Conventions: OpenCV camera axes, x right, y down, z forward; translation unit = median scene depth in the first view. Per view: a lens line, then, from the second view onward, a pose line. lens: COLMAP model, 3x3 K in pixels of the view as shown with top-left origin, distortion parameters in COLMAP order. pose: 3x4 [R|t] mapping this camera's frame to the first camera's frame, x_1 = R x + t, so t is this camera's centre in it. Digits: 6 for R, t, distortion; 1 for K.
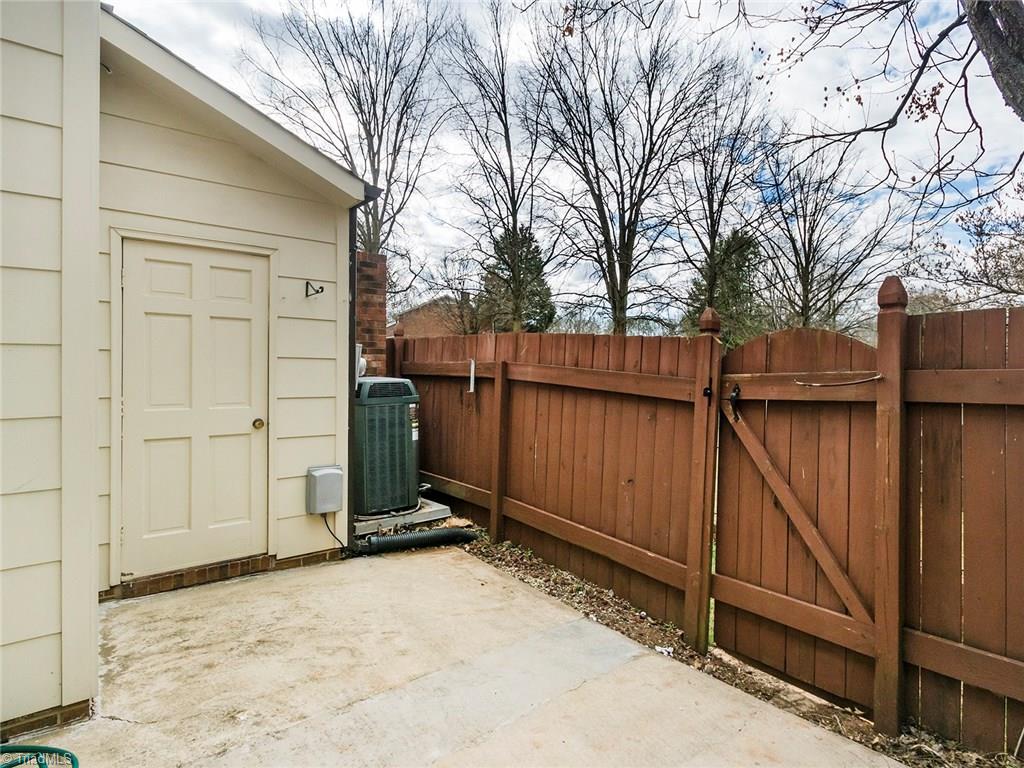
lens RADIAL K [[575.4, 0, 550.7], [0, 575.4, 379.8], [0, 0, 1]] dist [0.004158, 0.000859]
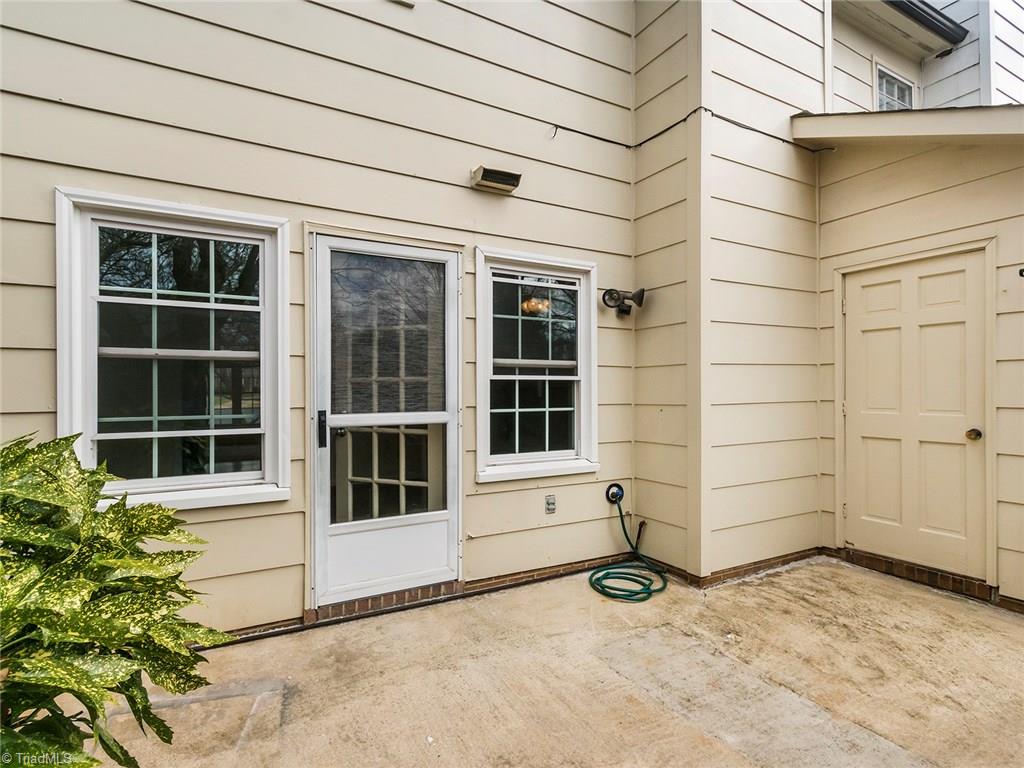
lens RADIAL K [[520.0, 0, 512.9], [0, 520.0, 389.1], [0, 0, 1]] dist [-0.001534, 0.000365]
pose [[-0.207434, -0.008690, -0.978210, 0.542339], [-0.010613, 0.999922, -0.006632, 0.021171], [0.978191, 0.009006, -0.207510, 0.547826]]
